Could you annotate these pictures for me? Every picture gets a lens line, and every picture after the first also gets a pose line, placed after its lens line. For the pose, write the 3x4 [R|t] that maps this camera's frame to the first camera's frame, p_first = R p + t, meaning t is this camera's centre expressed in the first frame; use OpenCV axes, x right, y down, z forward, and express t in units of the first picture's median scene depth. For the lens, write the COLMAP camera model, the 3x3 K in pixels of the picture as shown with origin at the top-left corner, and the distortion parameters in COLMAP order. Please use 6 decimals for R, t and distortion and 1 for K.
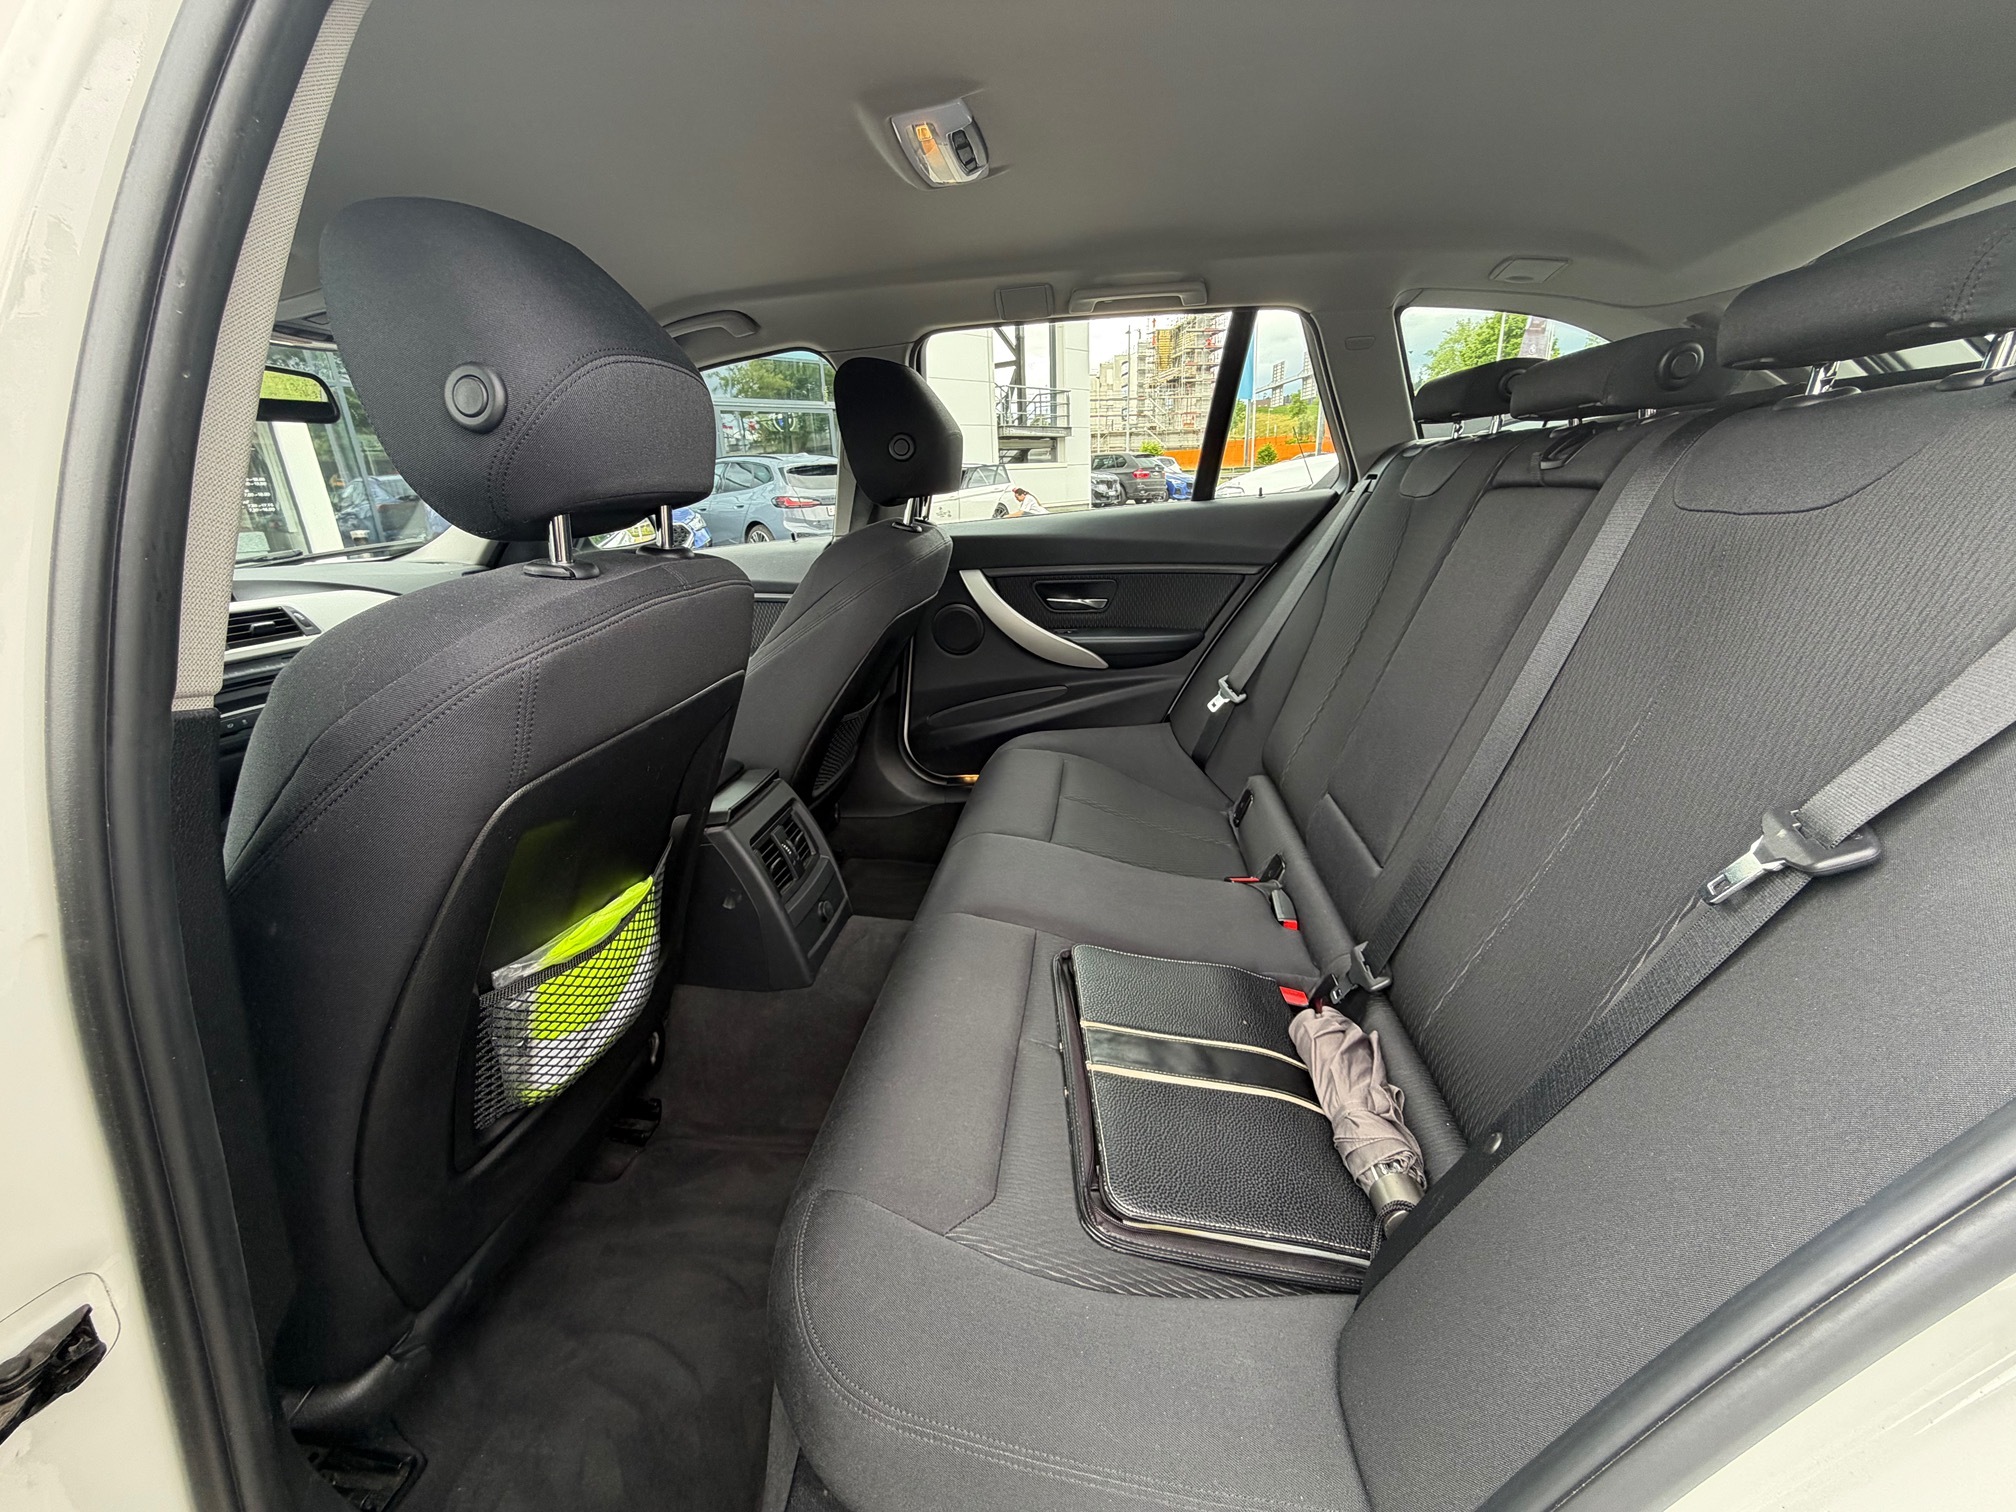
lens RADIAL K [[808.1, 0, 998.1], [0, 808.1, 743.0], [0, 0, 1]] dist [-0.000227, 0.000507]
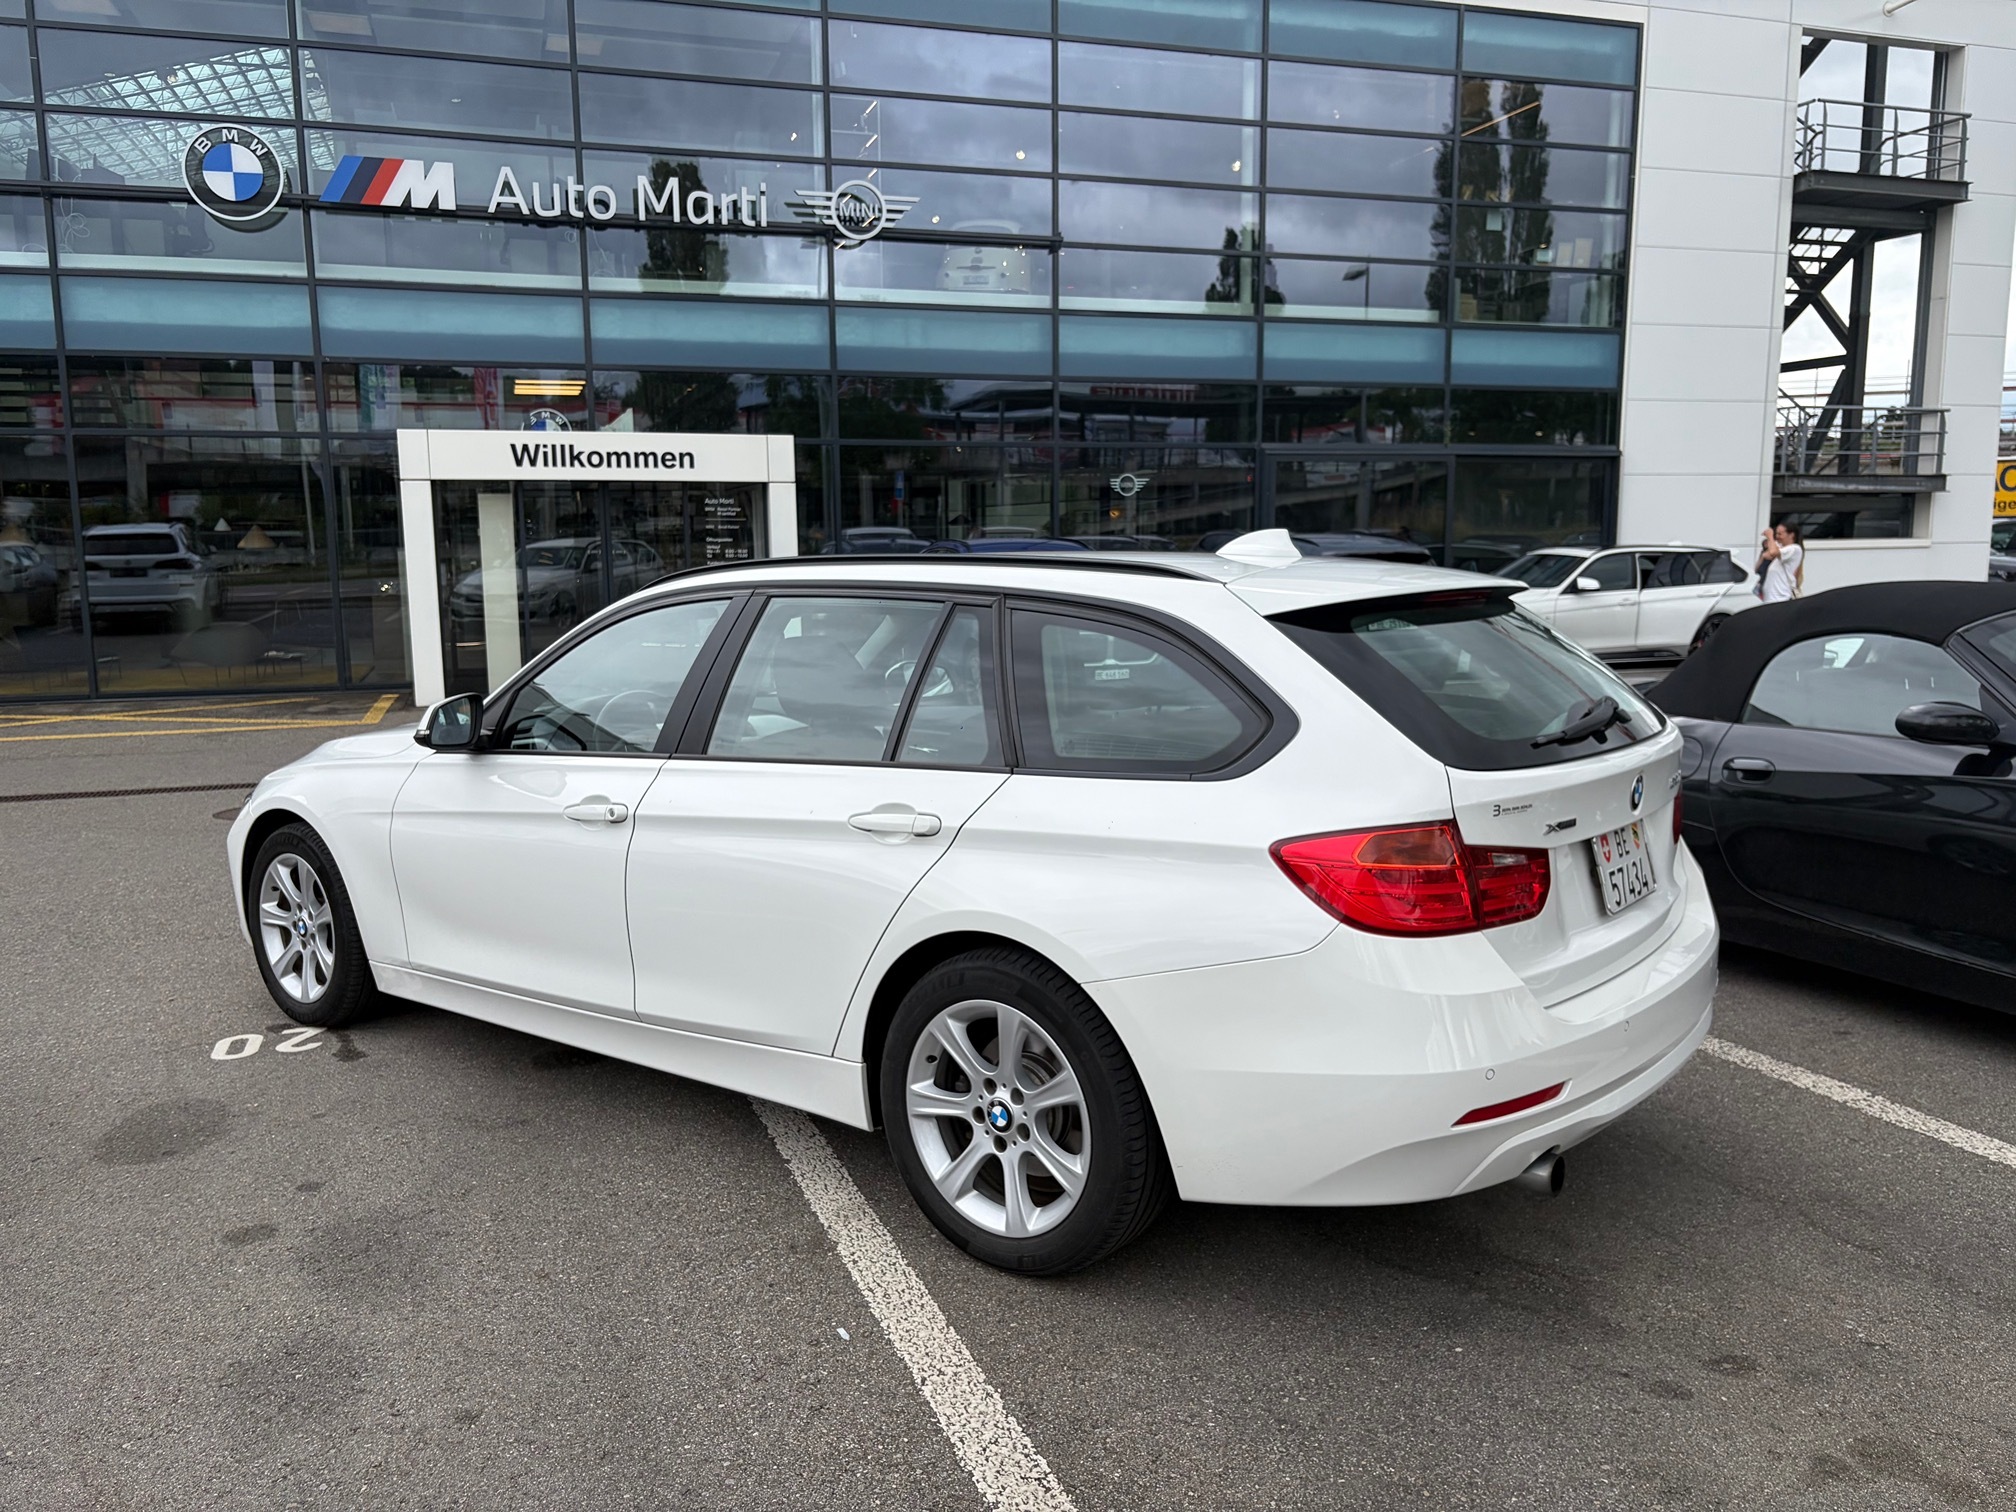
lens RADIAL K [[1524.0, 0, 1004.5], [0, 1524.0, 751.6], [0, 0, 1]] dist [0.049844, -0.049428]
pose [[0.855237, 0.108243, -0.506807, 1.250311], [-0.190465, 0.975153, -0.113139, 0.171099], [0.481968, 0.193290, 0.854603, -1.505686]]
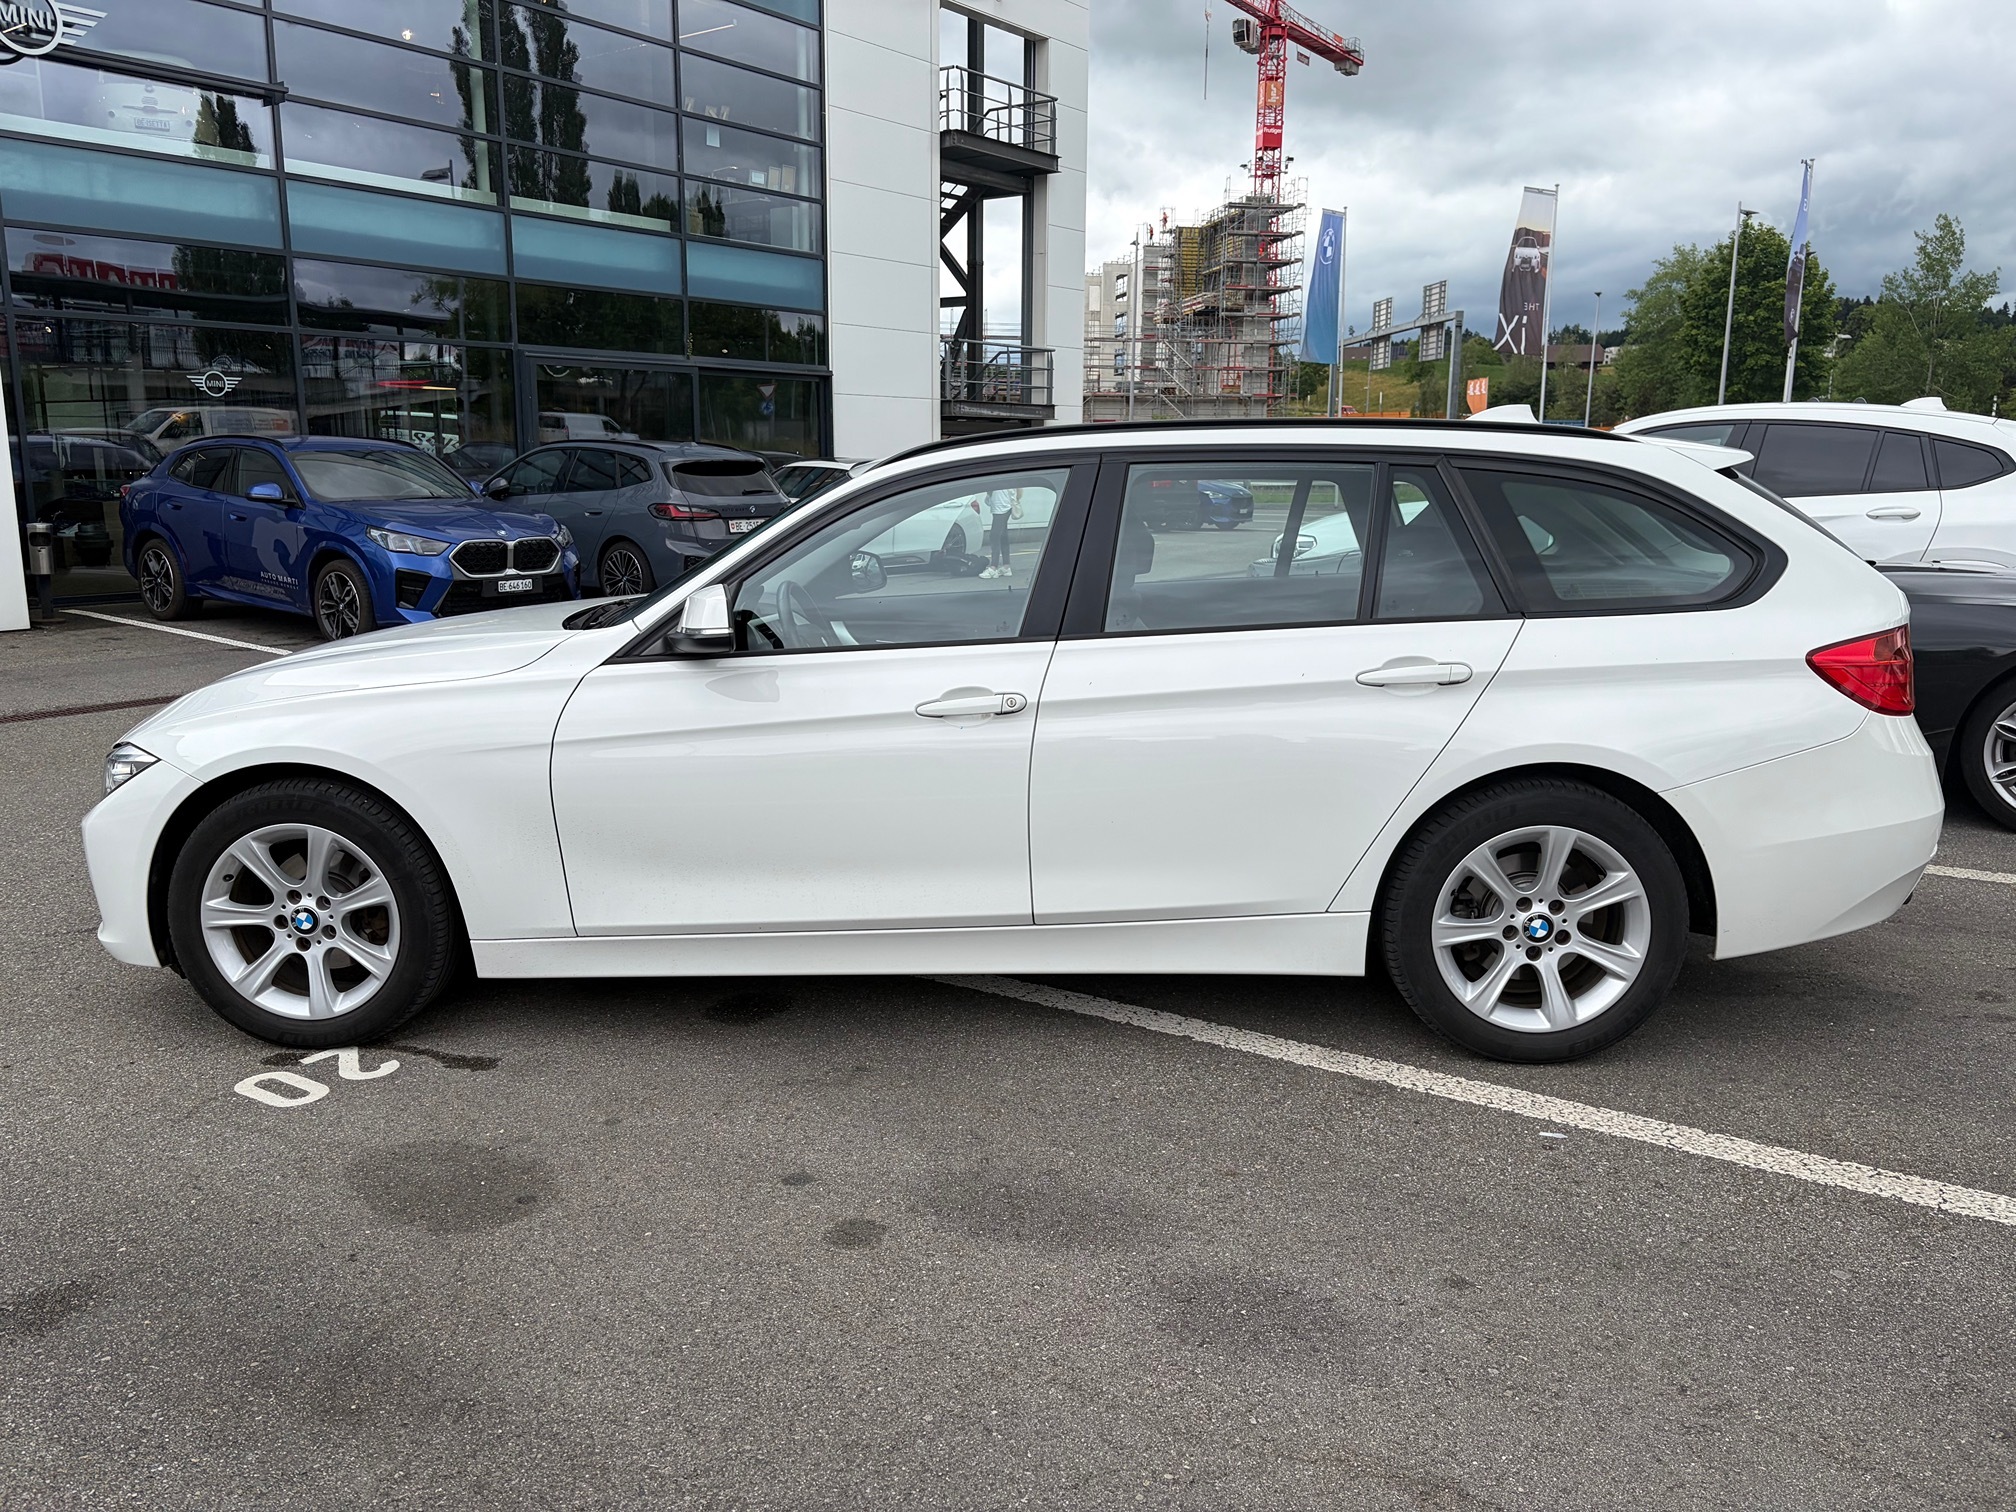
lens RADIAL K [[1524.0, 0, 990.9], [0, 1524.0, 745.0], [0, 0, 1]] dist [0.049844, -0.049428]
pose [[0.996585, 0.033763, 0.075351, -0.522040], [-0.023419, 0.990682, -0.134170, 0.440409], [-0.079178, 0.131947, 0.988089, -1.846932]]
